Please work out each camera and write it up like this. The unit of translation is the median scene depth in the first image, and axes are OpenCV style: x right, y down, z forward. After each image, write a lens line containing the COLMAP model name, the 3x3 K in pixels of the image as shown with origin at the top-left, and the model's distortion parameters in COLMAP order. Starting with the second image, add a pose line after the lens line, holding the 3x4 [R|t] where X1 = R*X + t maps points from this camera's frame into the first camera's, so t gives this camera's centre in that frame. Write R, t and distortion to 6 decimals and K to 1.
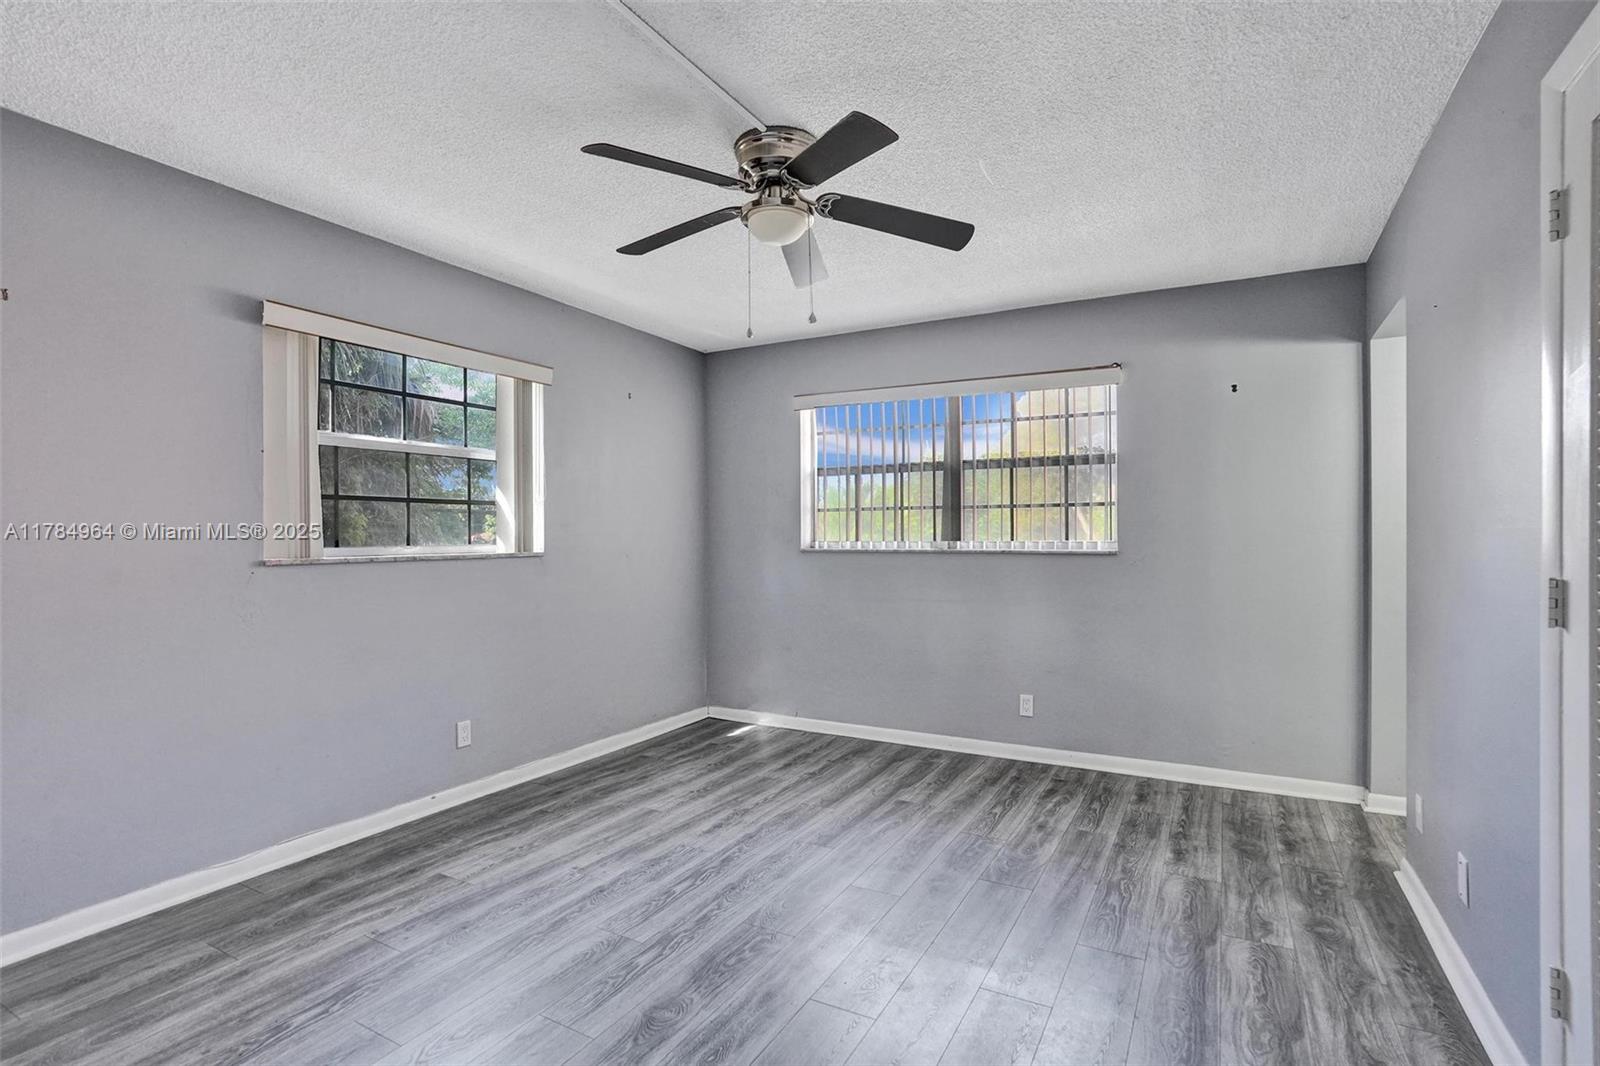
lens RADIAL K [[769.8, 0, 804.0], [0, 769.8, 535.5], [0, 0, 1]] dist [-0.051055, 0.027472]
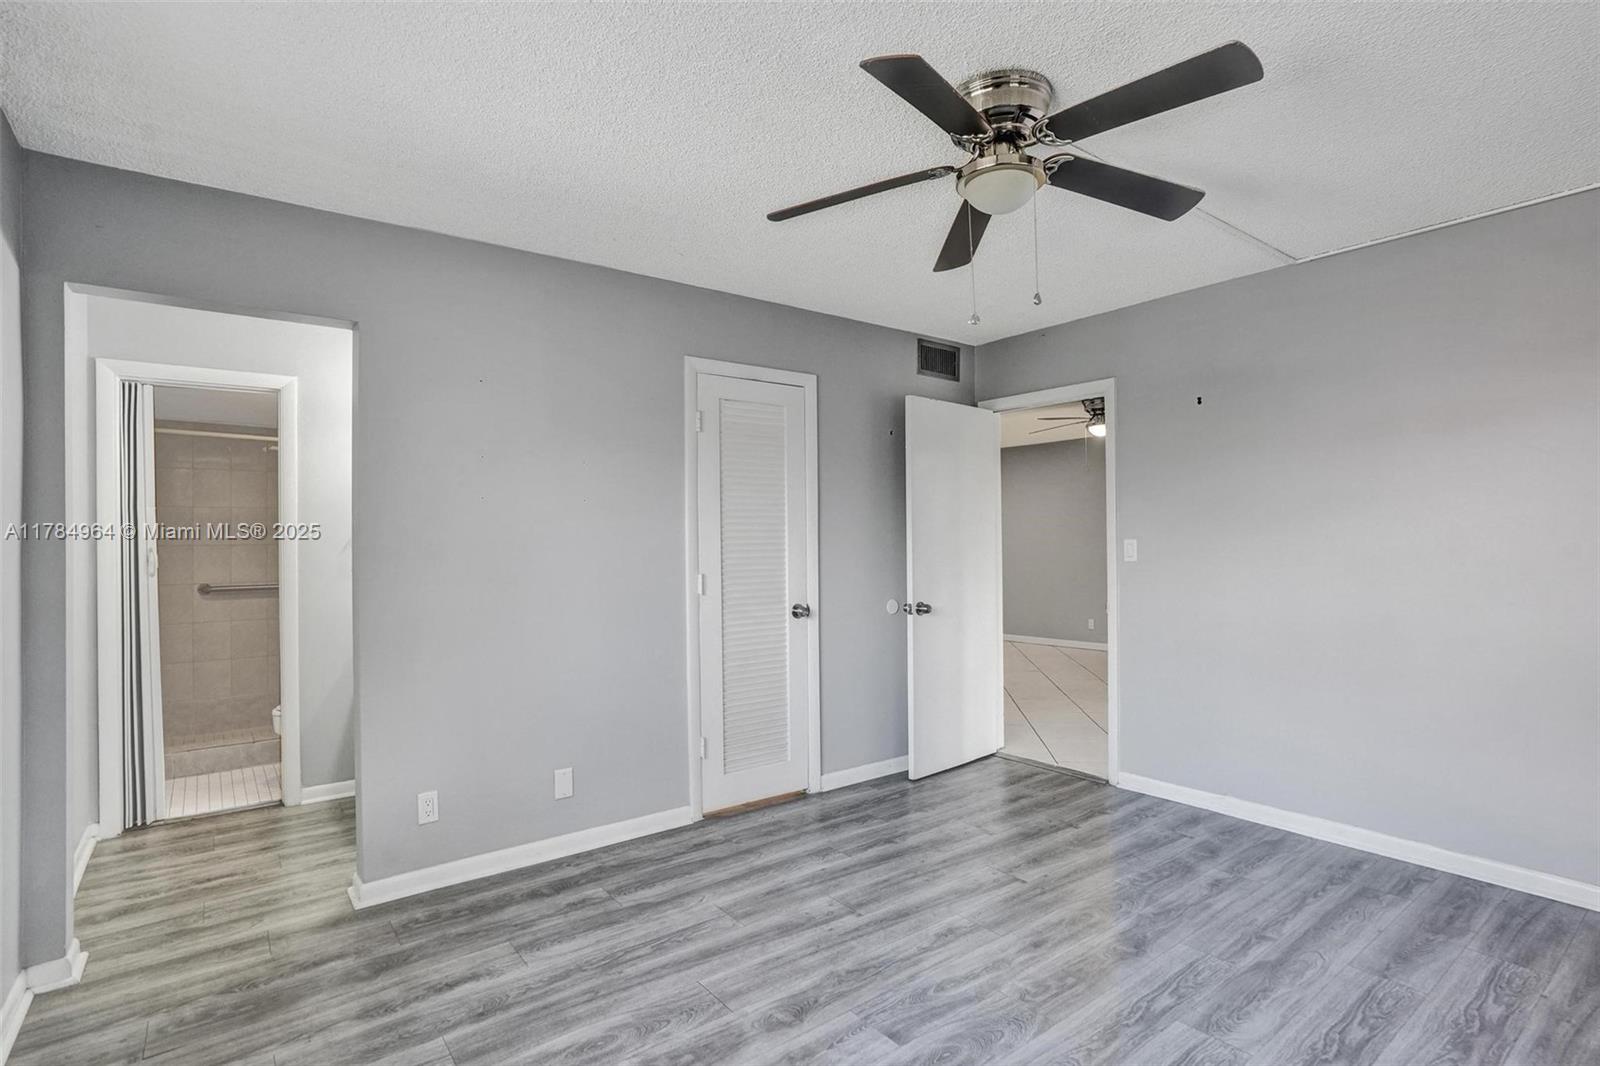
lens RADIAL K [[787.1, 0, 800.0], [0, 787.1, 533.0], [0, 0, 1]] dist [-0.053386, 0.030471]
pose [[-0.916403, 0.015896, 0.399942, -0.132568], [0.013266, 0.999868, -0.009345, -0.019464], [-0.400038, -0.003258, -0.916493, 1.482342]]
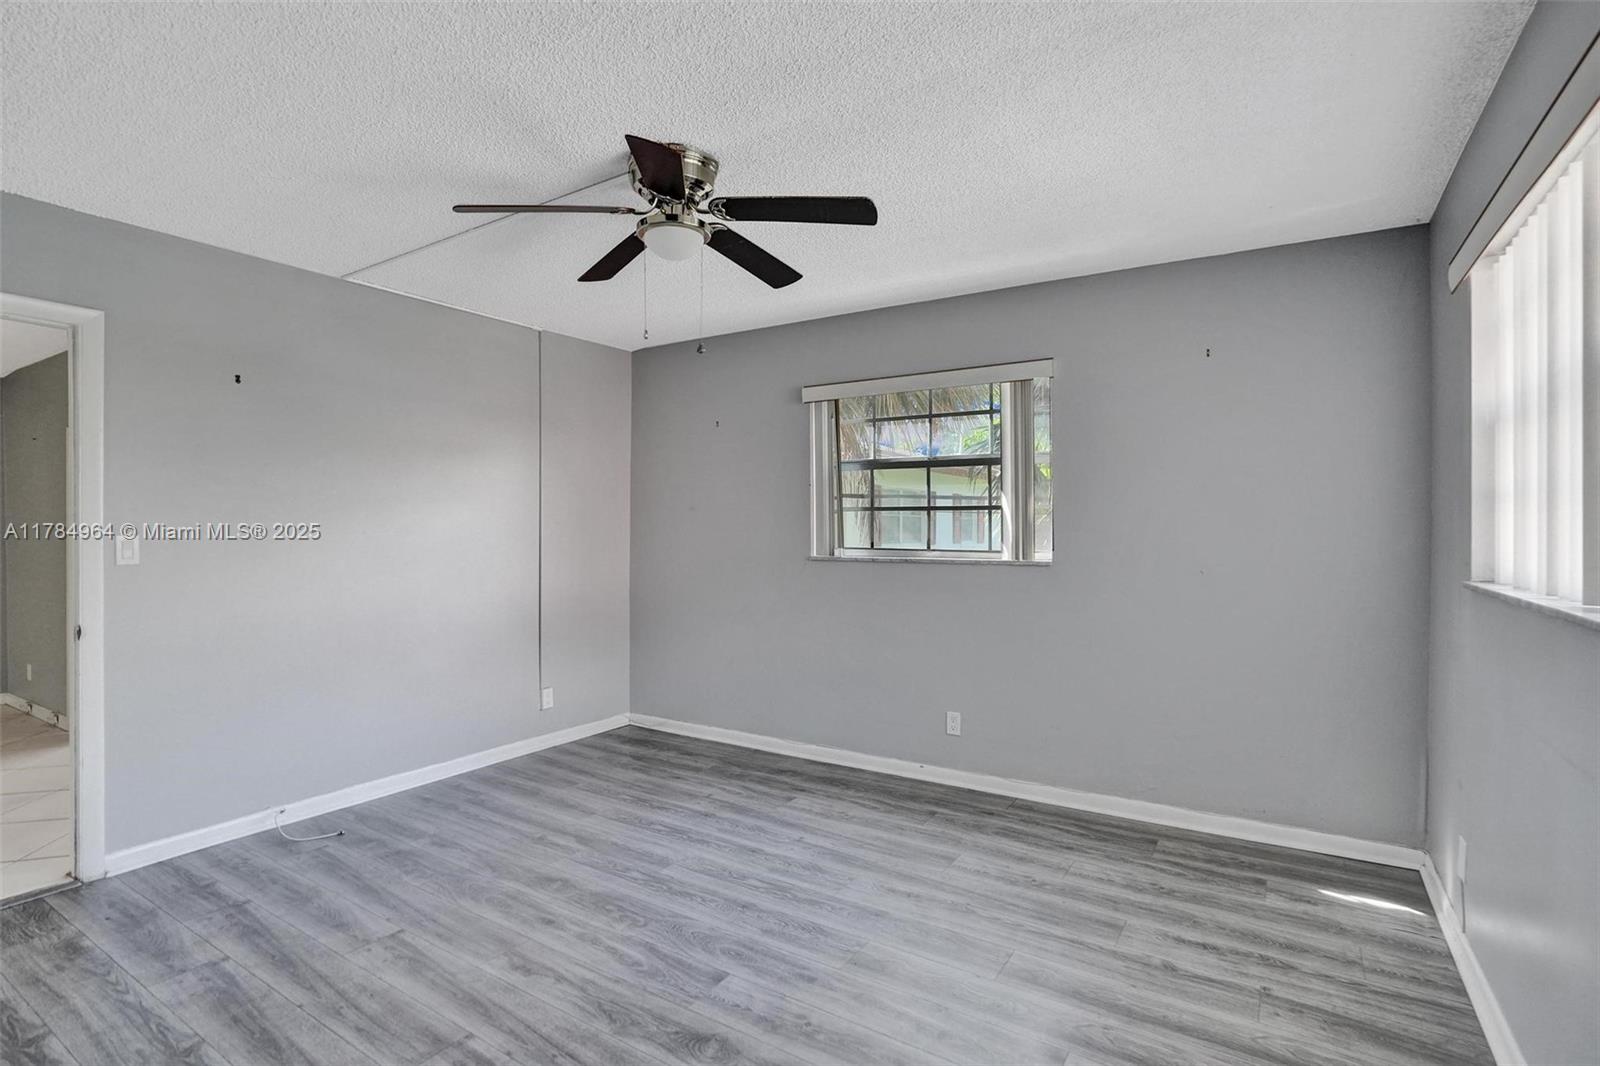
lens RADIAL K [[769.8, 0, 804.0], [0, 769.8, 535.5], [0, 0, 1]] dist [-0.051055, 0.027472]
pose [[-0.067972, 0.011326, -0.997623, 0.756330], [0.000390, 0.999936, 0.011325, -0.024385], [0.997687, 0.000381, -0.067972, 0.983232]]
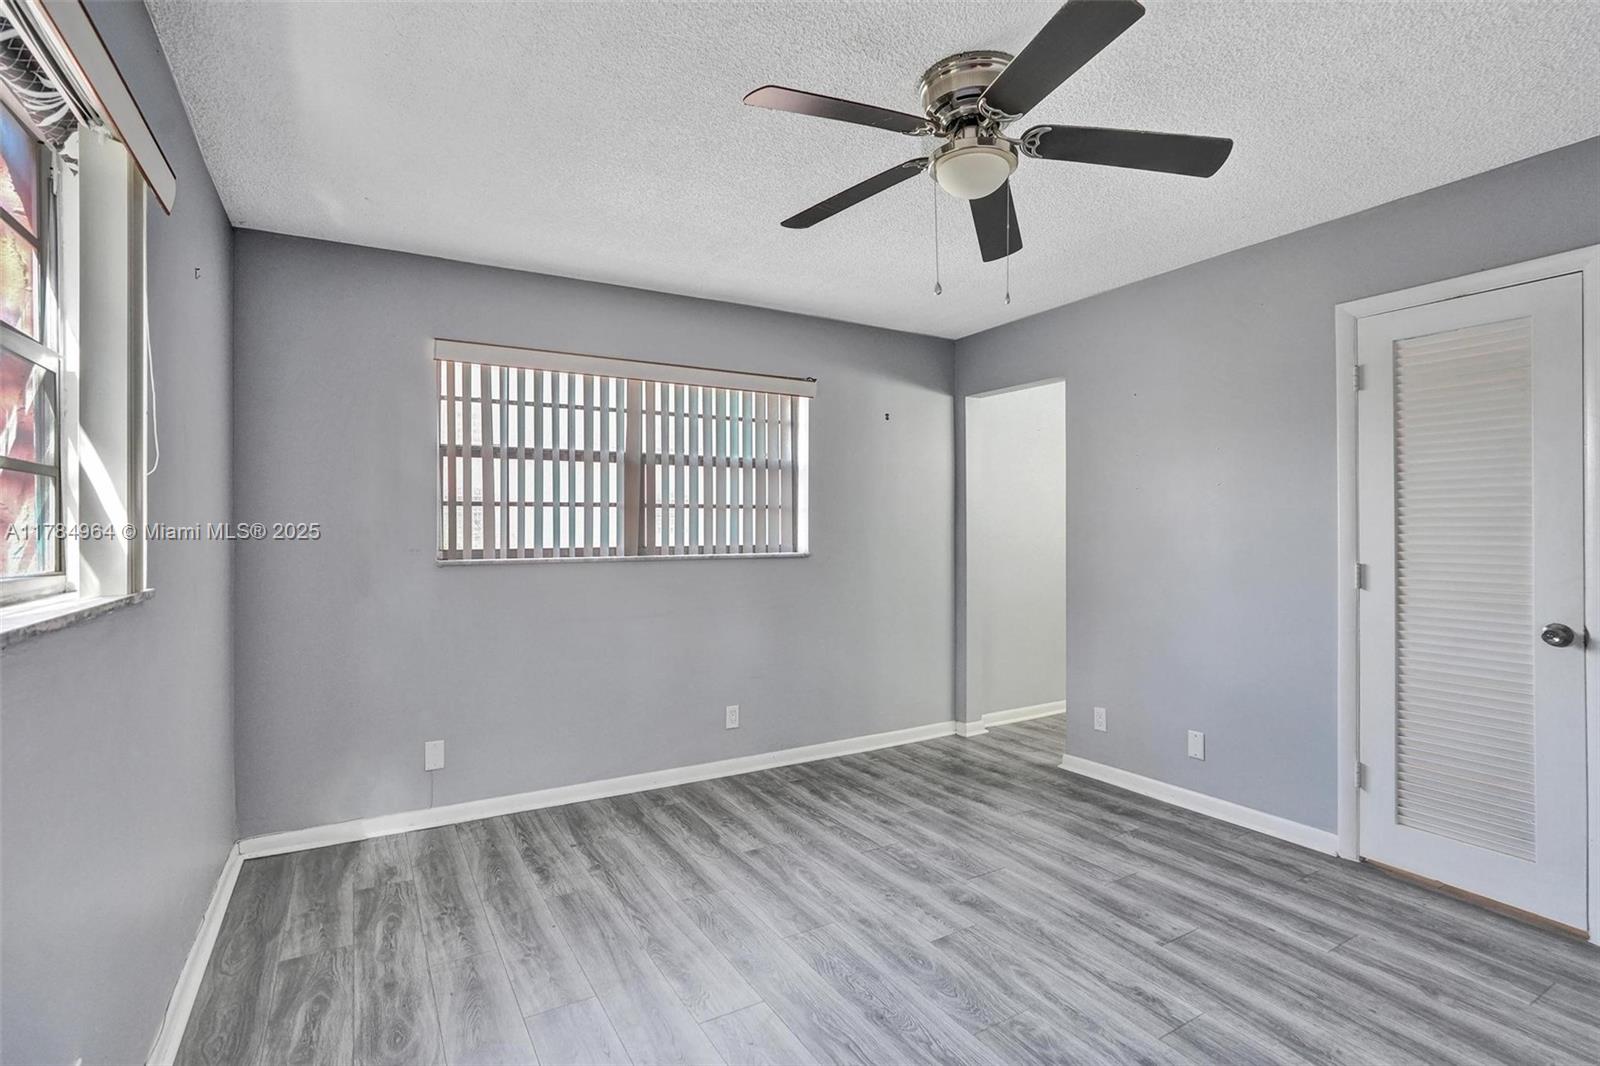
lens RADIAL K [[769.8, 0, 804.0], [0, 769.8, 535.5], [0, 0, 1]] dist [-0.051055, 0.027472]
pose [[0.505948, -0.006388, 0.862540, -0.662566], [0.003045, 0.999980, 0.005620, -0.013153], [-0.862559, -0.000217, 0.505957, 0.591424]]
